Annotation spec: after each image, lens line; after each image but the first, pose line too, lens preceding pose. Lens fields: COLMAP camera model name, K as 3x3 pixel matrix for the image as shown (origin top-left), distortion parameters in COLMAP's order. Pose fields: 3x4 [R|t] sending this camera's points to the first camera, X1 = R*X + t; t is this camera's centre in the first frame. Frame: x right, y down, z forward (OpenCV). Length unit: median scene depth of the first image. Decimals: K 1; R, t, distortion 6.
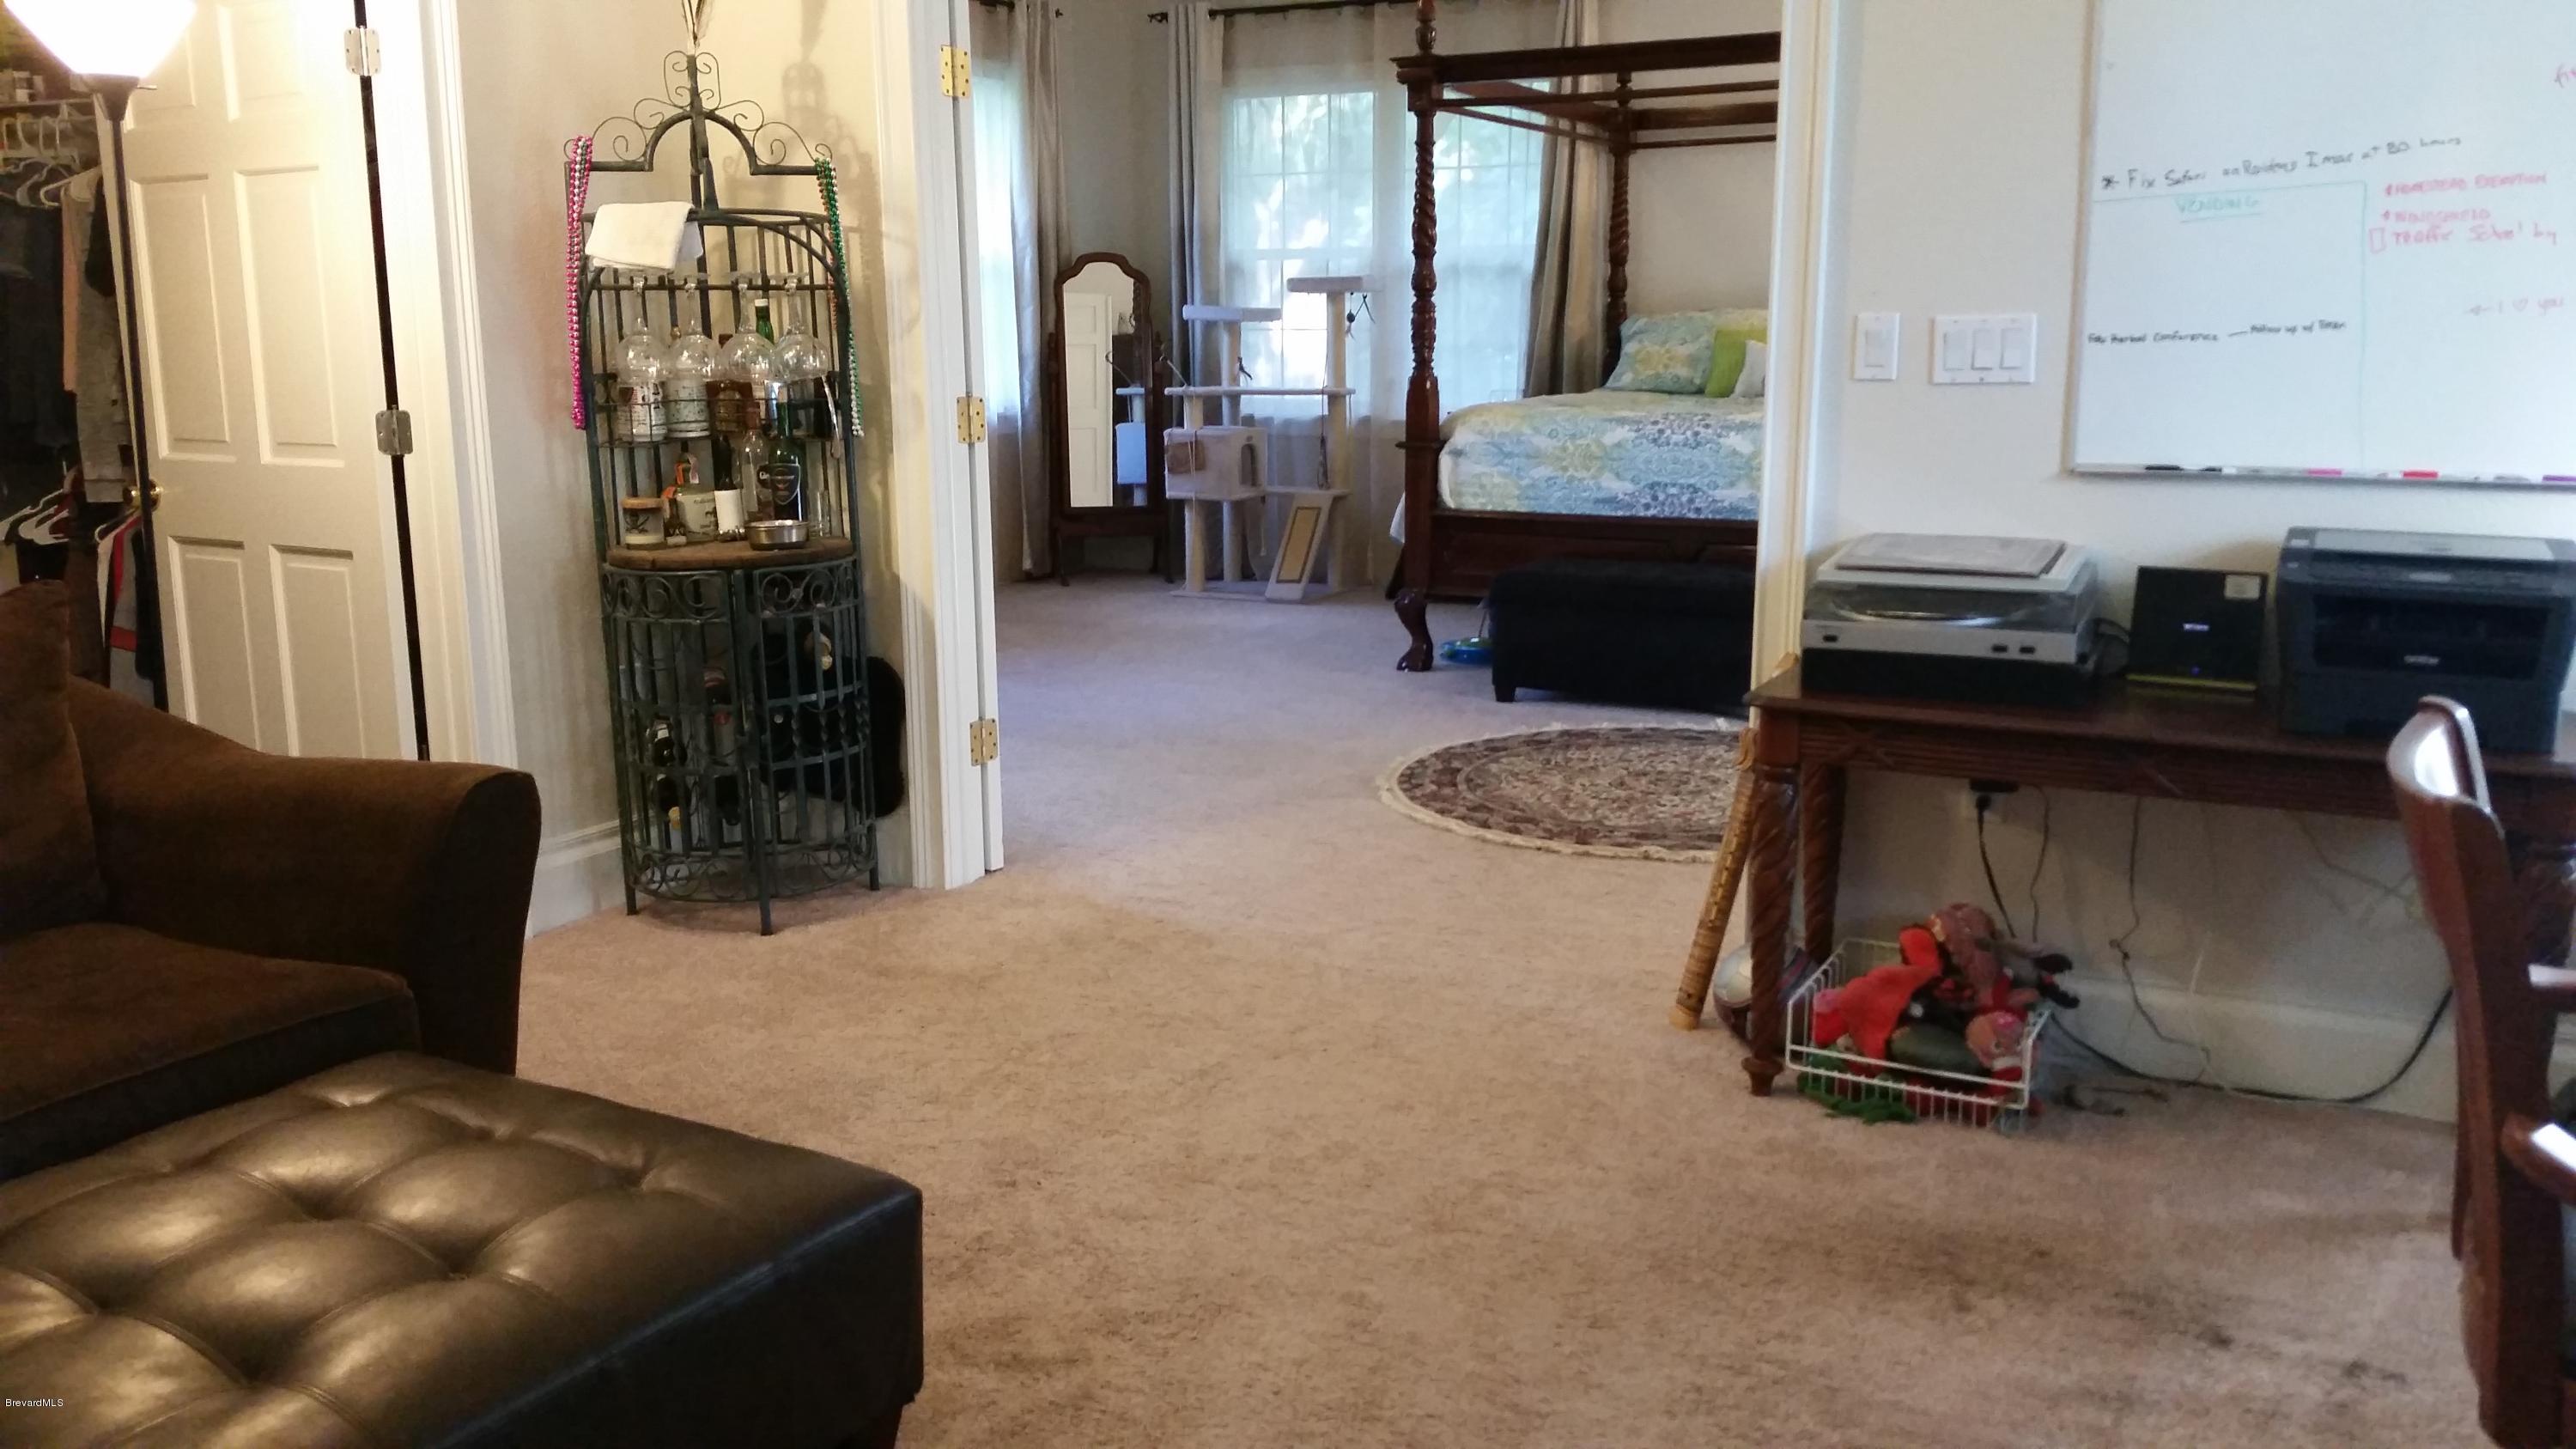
lens RADIAL K [[2115.6, 0, 1296.0], [0, 2115.6, 719.0], [0, 0, 1]] dist [0.137827, -0.304971]
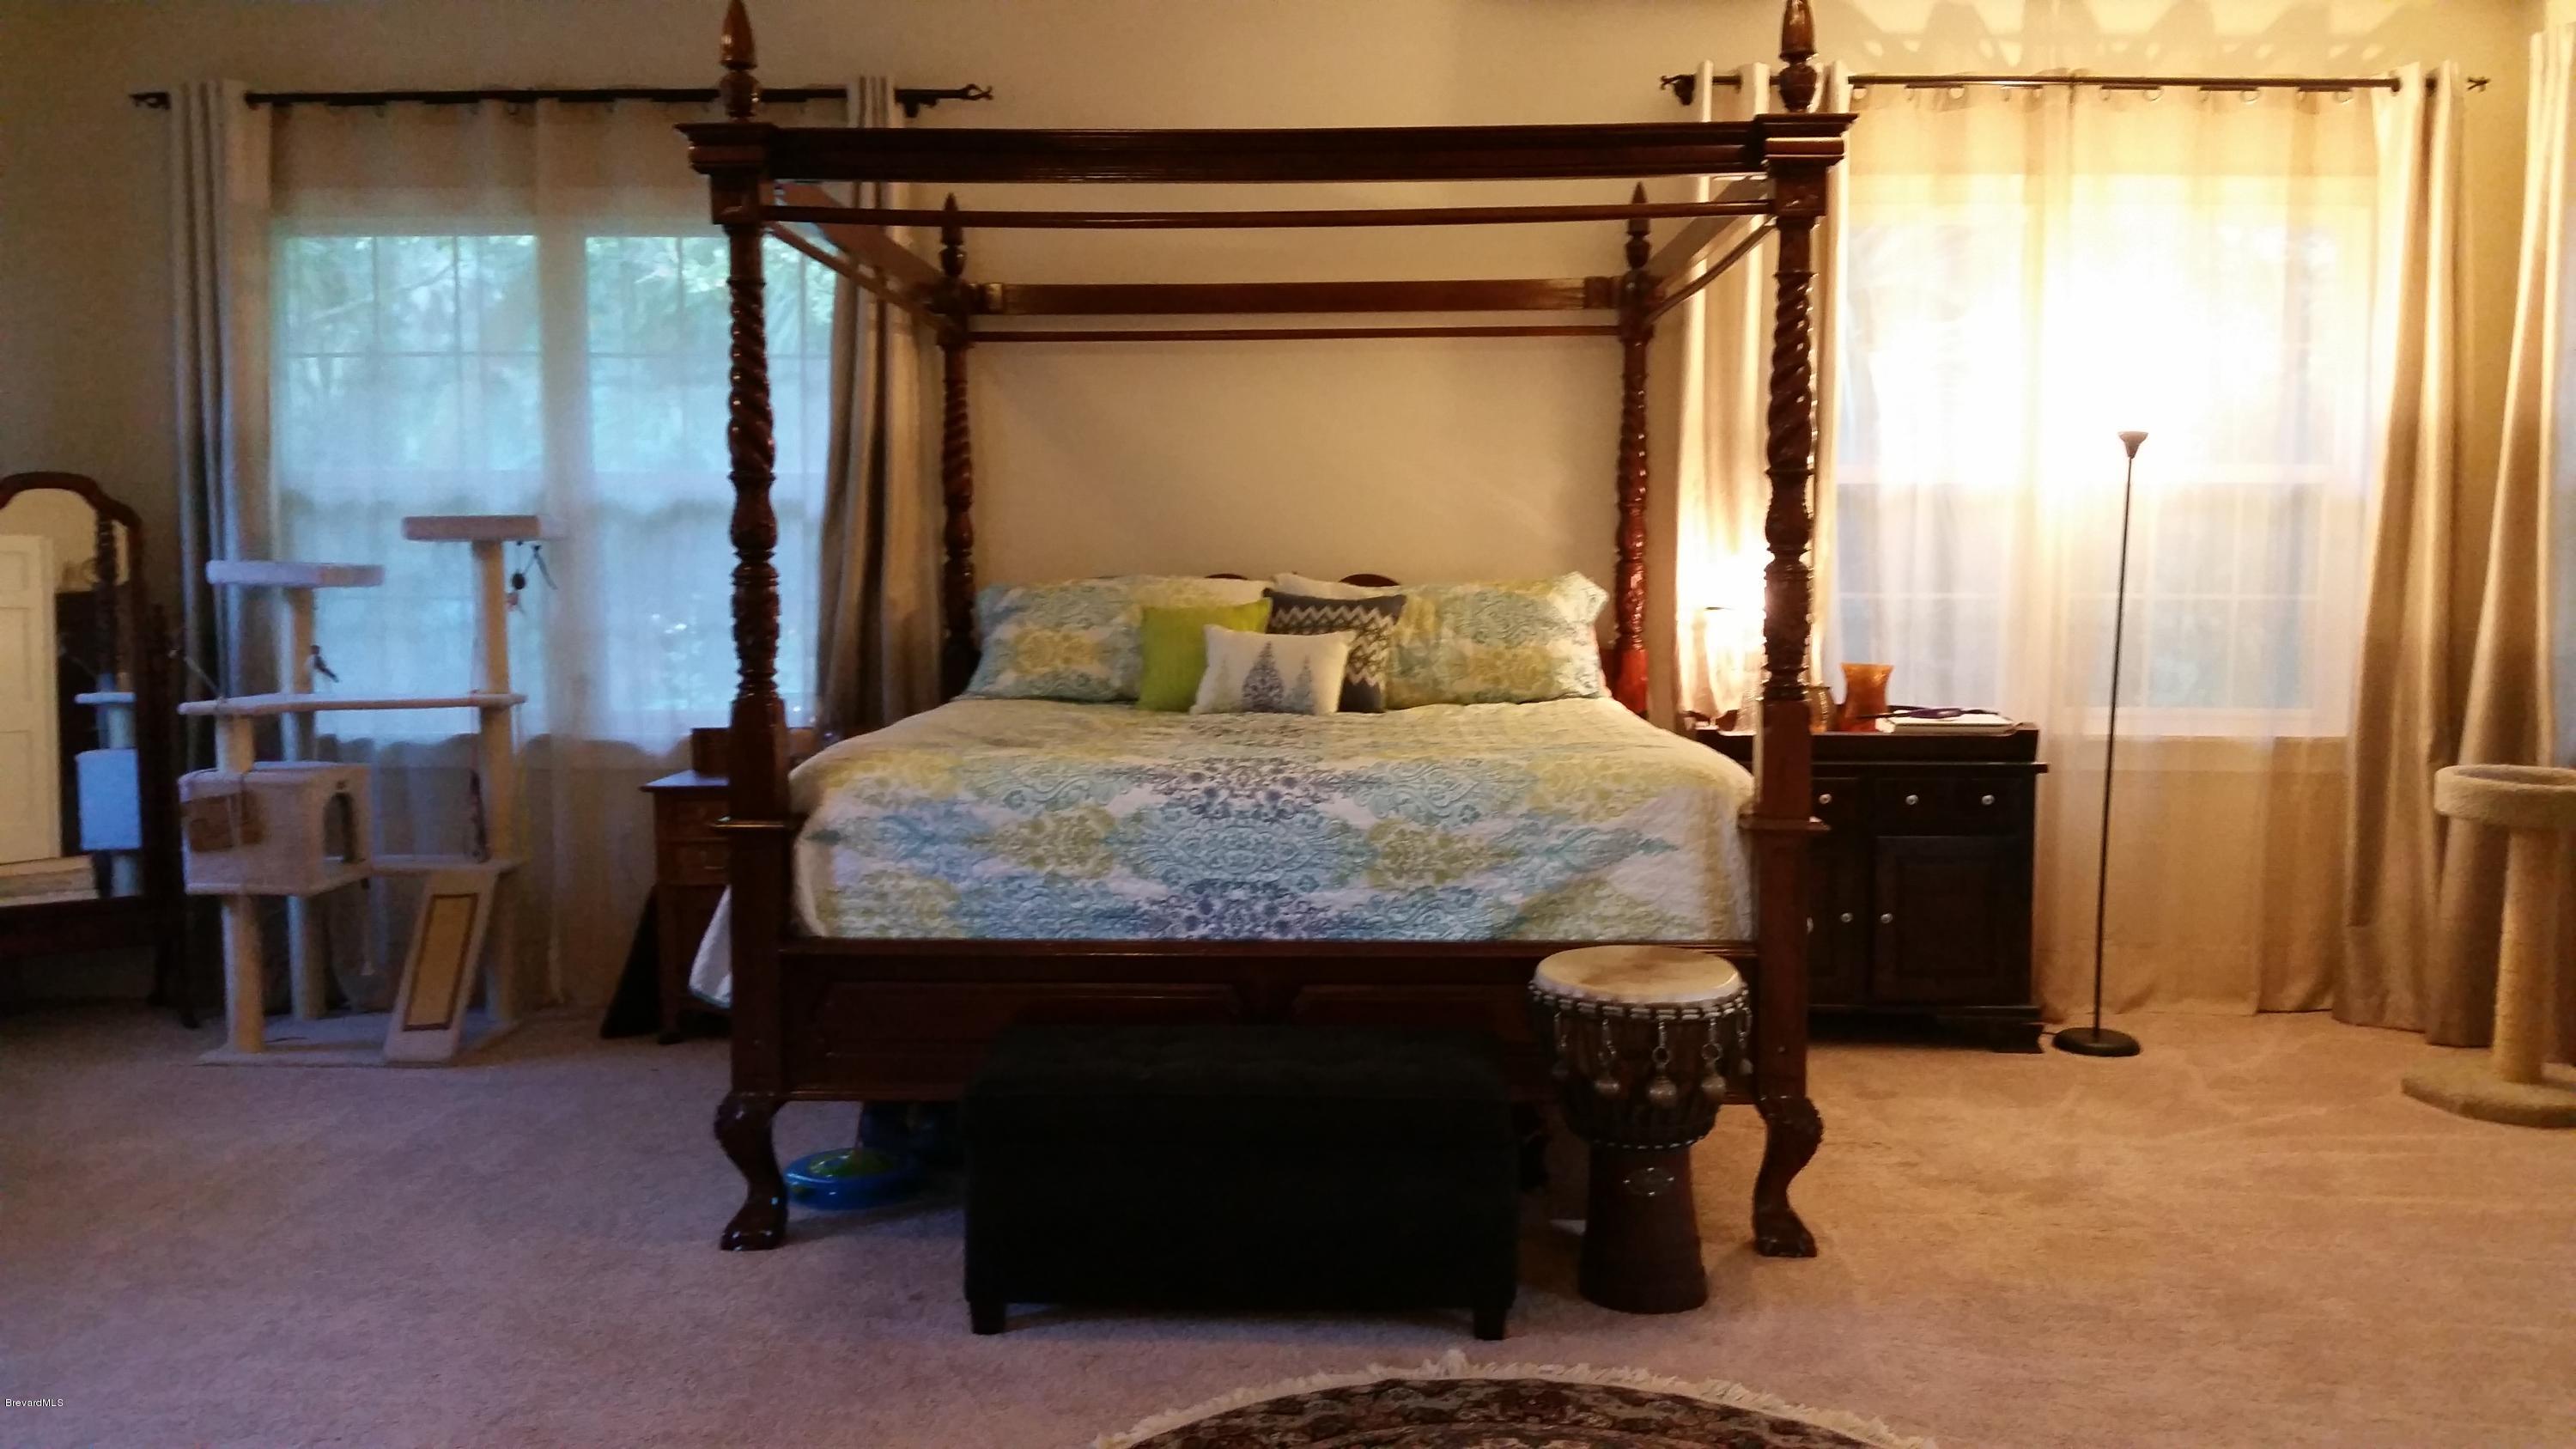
lens RADIAL K [[2115.6, 0, 1311.5], [0, 2115.6, 707.8], [0, 0, 1]] dist [0.137827, -0.304971]
pose [[0.900268, -0.026068, 0.434554, -0.038622], [0.077259, 0.991928, -0.100552, -0.073507], [-0.428425, 0.124097, 0.895015, 0.355018]]
